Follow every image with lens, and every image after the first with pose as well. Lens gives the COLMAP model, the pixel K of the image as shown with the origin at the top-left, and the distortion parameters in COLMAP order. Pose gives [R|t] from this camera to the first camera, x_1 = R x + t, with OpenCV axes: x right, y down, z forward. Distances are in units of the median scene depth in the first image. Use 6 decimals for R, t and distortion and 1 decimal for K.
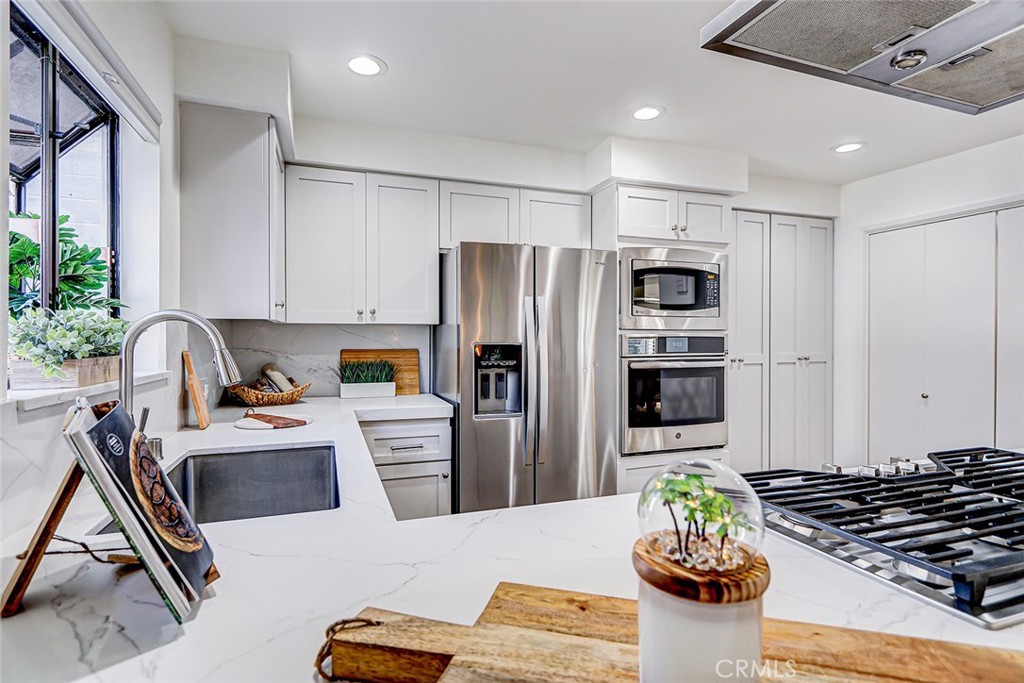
lens RADIAL K [[518.2, 0, 514.0], [0, 518.2, 339.2], [0, 0, 1]] dist [0.006668, -0.000068]
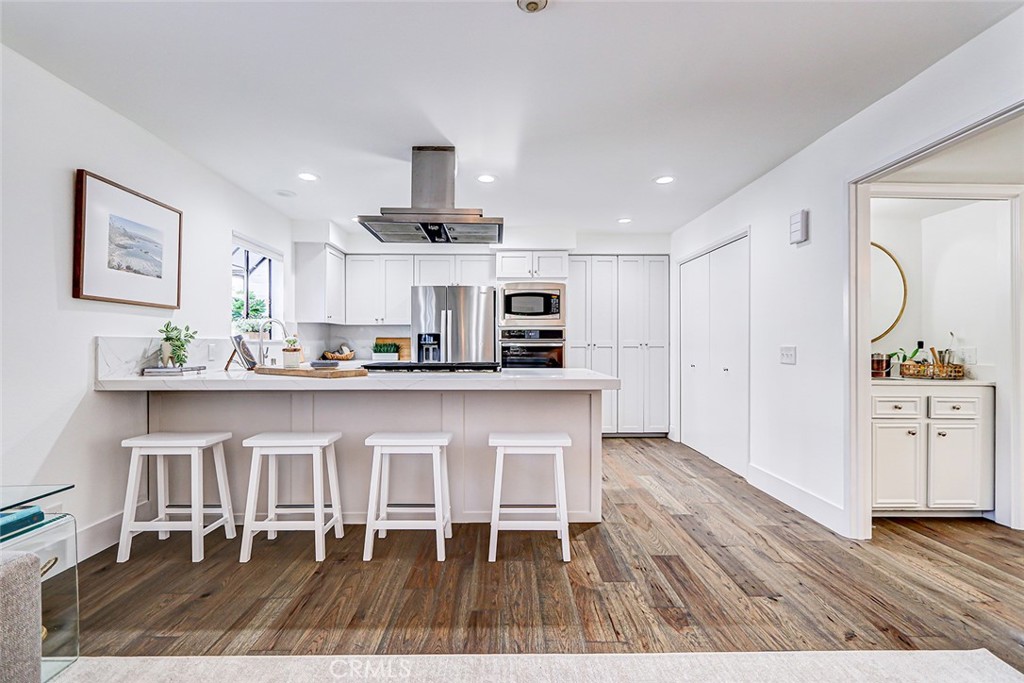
lens RADIAL K [[472.2, 0, 511.3], [0, 472.2, 344.9], [0, 0, 1]] dist [-0.003767, -0.000021]
pose [[0.945029, 0.000435, -0.326987, 0.810475], [-0.001295, 0.999996, -0.002412, 0.053350], [0.326984, 0.002703, 0.945026, -0.628790]]
